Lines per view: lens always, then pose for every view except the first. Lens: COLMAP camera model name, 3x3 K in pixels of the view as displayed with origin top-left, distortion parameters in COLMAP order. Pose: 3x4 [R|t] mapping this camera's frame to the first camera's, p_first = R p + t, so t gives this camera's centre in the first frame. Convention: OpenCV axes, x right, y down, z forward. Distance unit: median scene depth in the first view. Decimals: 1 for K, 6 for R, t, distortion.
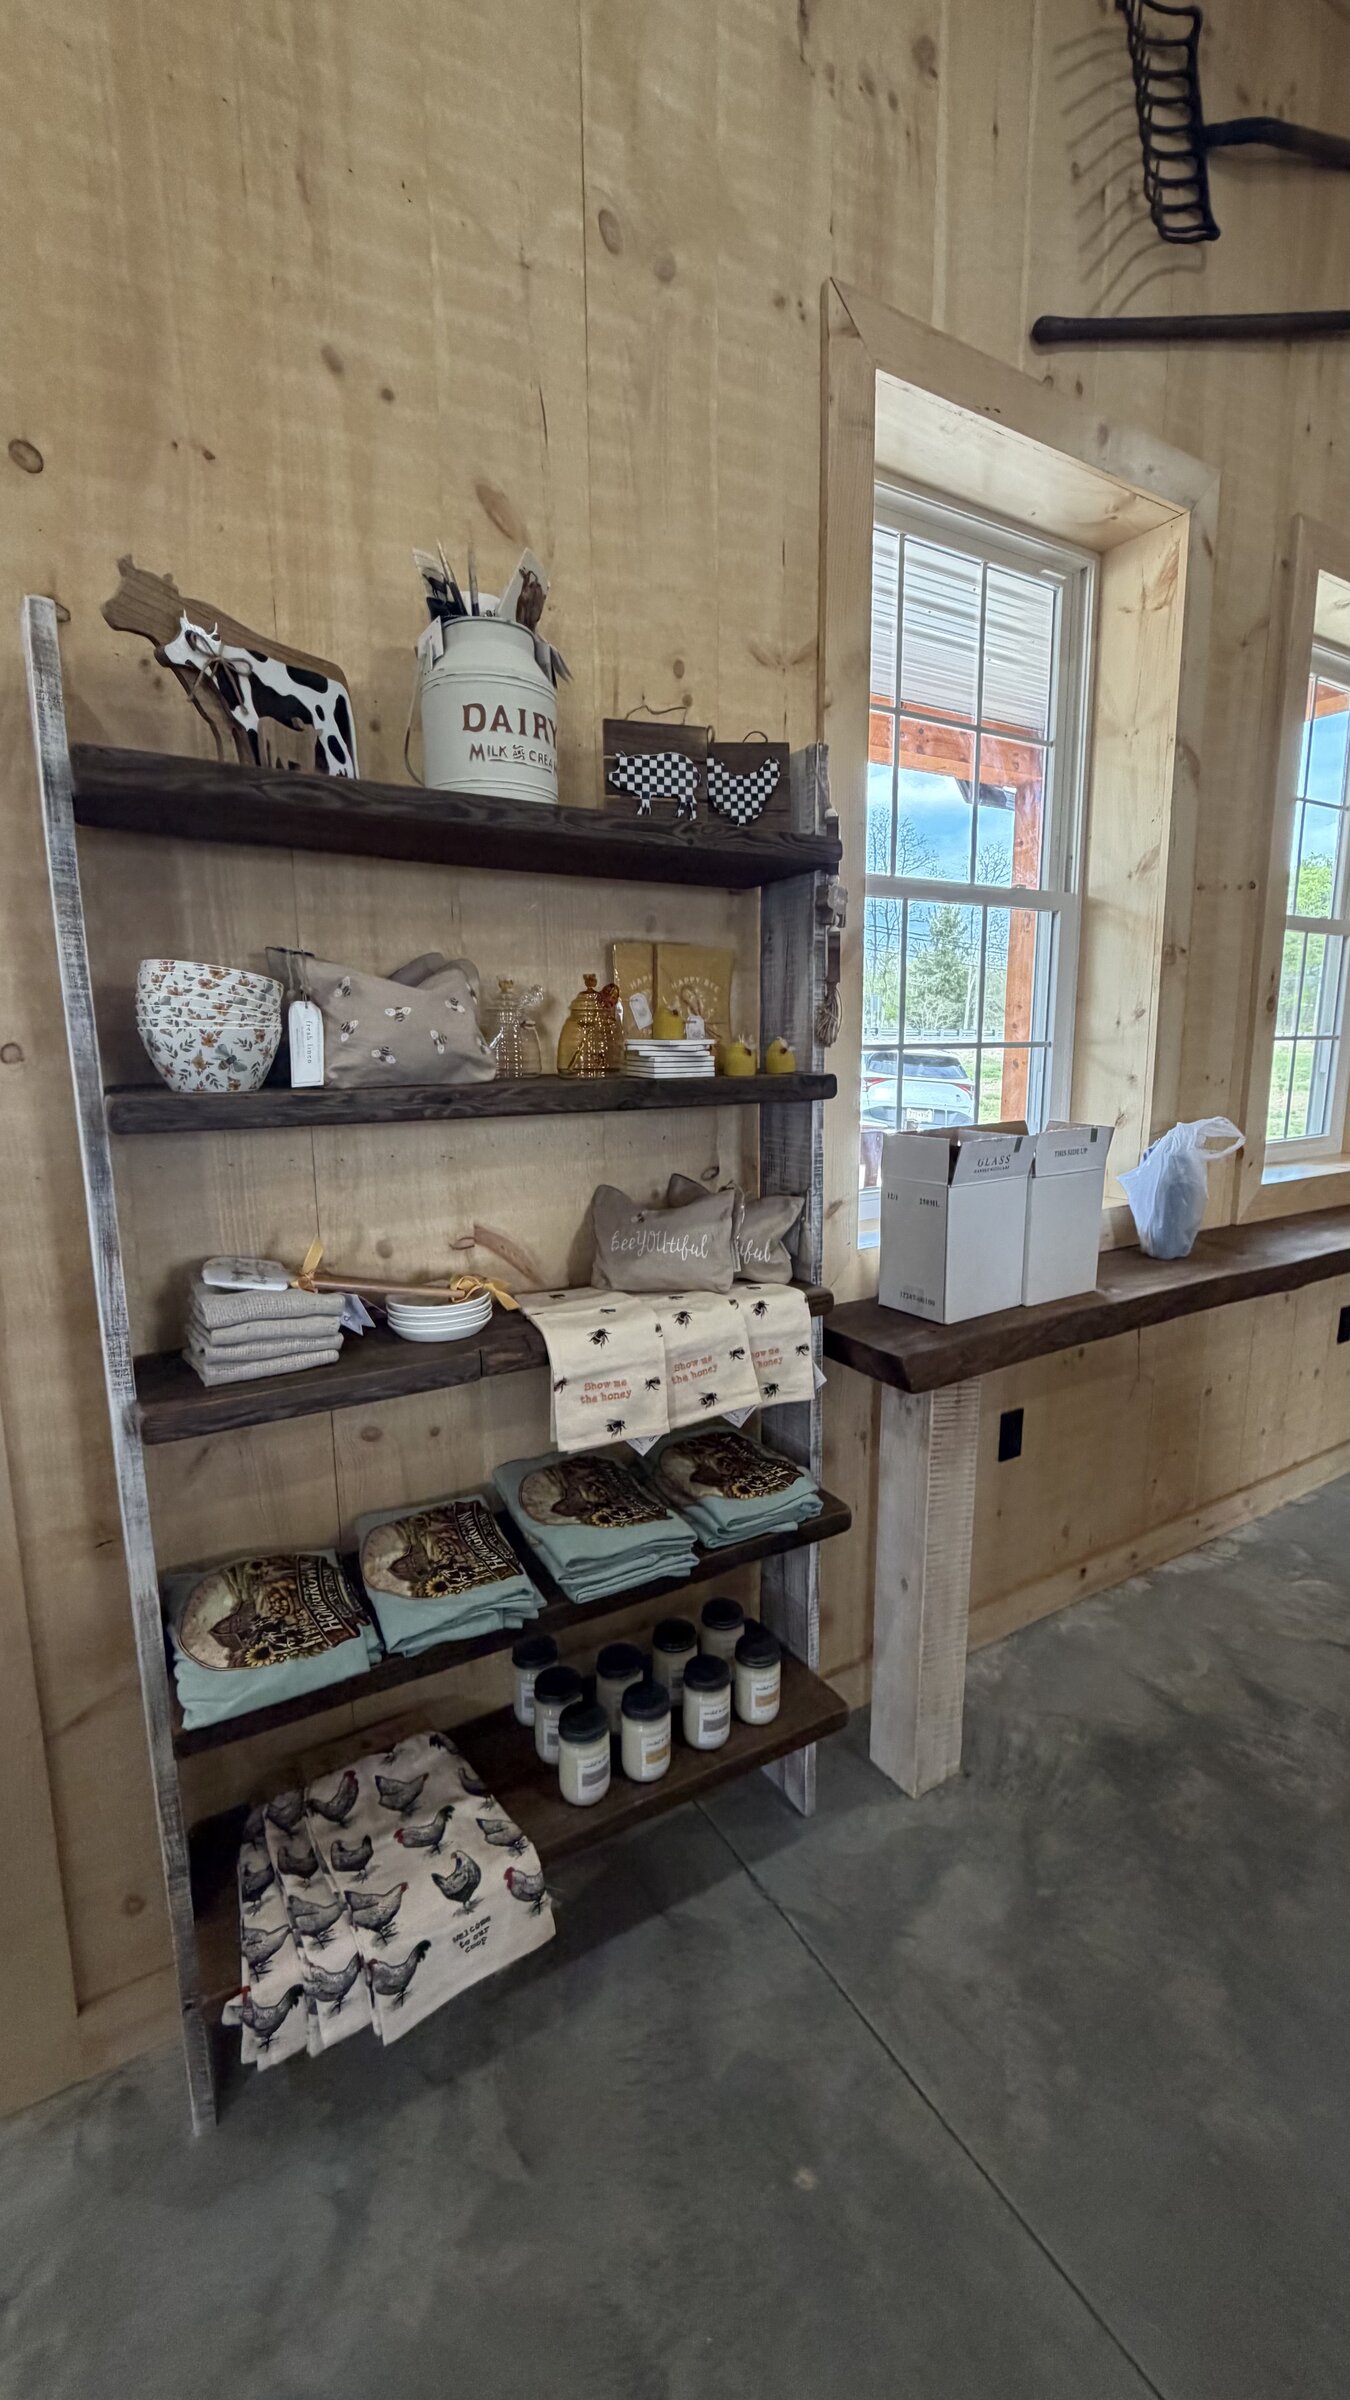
lens RADIAL K [[1038.0, 0, 675.0], [0, 1038.0, 1200.0], [0, 0, 1]] dist [-0.002525, -0.000140]
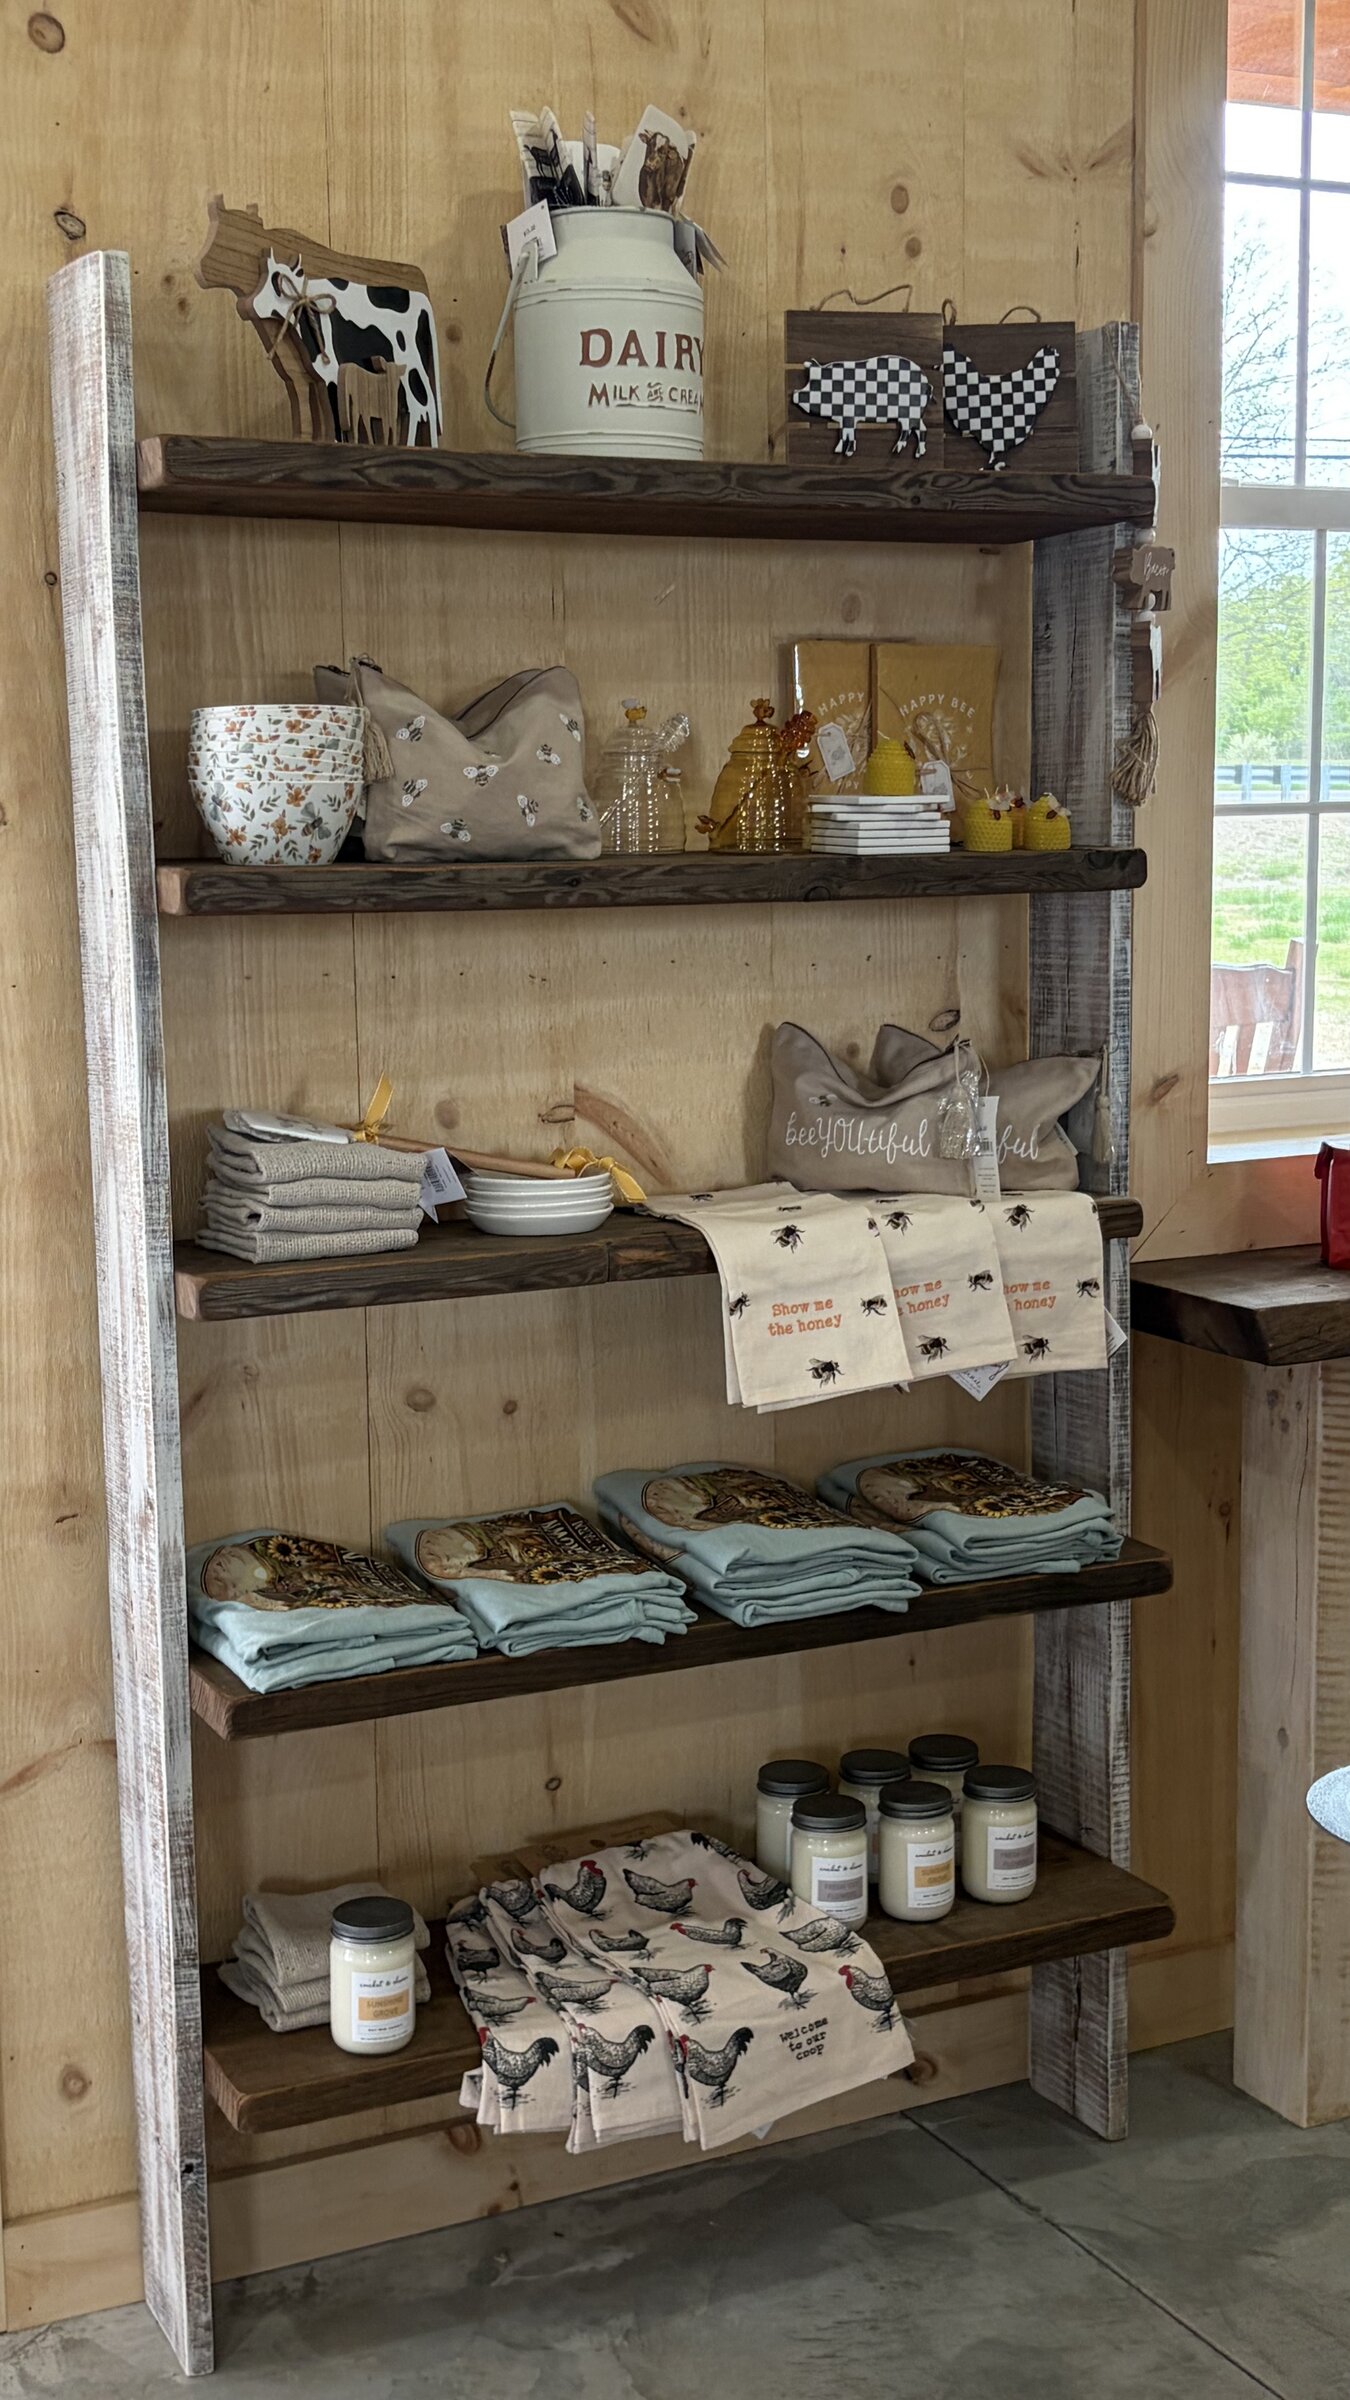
lens RADIAL K [[2848.2, 0, 675.0], [0, 2848.2, 1200.0], [0, 0, 1]] dist [0.231351, -0.886176]
pose [[0.997624, 0.005923, -0.068640, -0.009357], [-0.006904, 0.999877, -0.014073, 0.127316], [0.068548, 0.014514, 0.997542, -0.810413]]
